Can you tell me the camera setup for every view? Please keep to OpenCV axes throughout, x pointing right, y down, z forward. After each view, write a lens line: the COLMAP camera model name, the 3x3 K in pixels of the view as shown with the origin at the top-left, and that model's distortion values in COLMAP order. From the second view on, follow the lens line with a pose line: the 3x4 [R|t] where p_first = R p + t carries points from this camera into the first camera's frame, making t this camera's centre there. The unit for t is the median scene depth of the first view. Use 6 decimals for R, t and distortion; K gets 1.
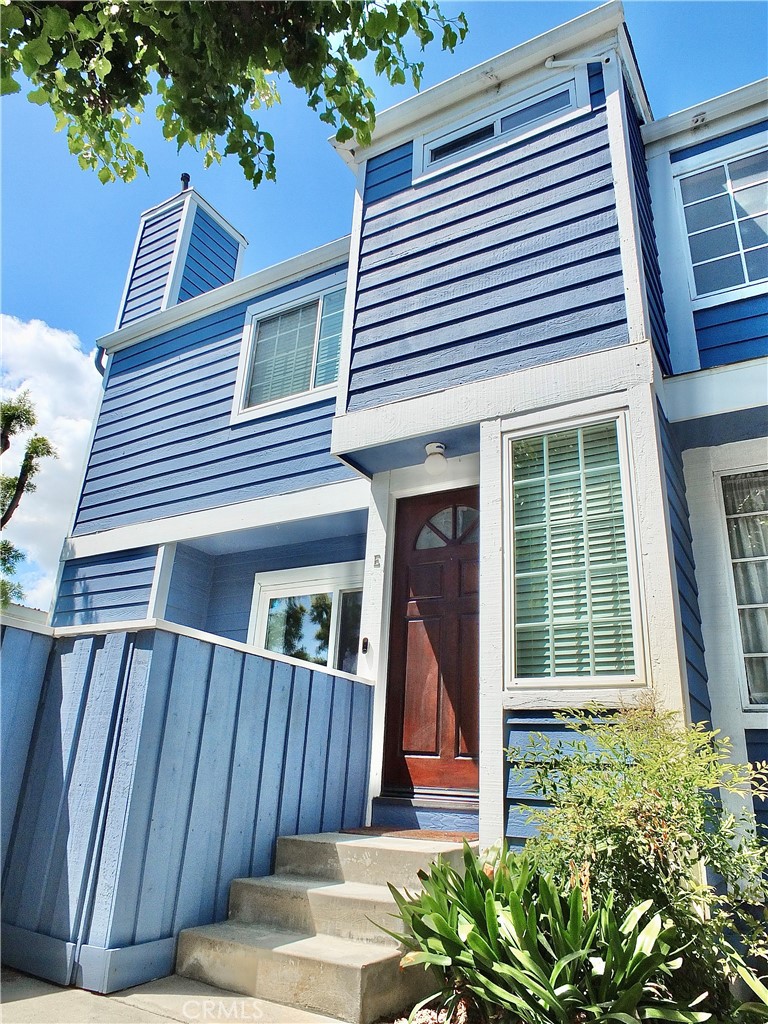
lens RADIAL K [[696.7, 0, 384.0], [0, 696.7, 512.0], [0, 0, 1]] dist [-0.038563, 0.014992]
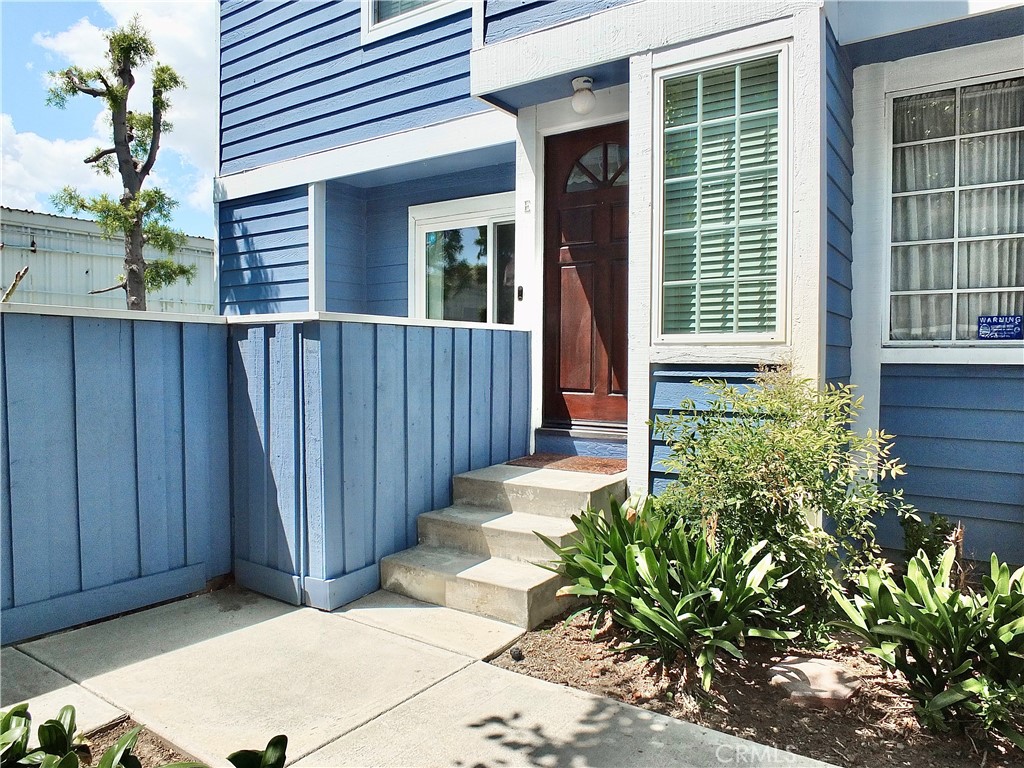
lens RADIAL K [[696.7, 0, 512.7], [0, 696.7, 383.5], [0, 0, 1]] dist [-0.038563, 0.014992]
pose [[0.997062, -0.047779, -0.059876, 0.020385], [0.067321, 0.919487, 0.387314, -0.103852], [0.036549, -0.390207, 0.920001, -0.009458]]
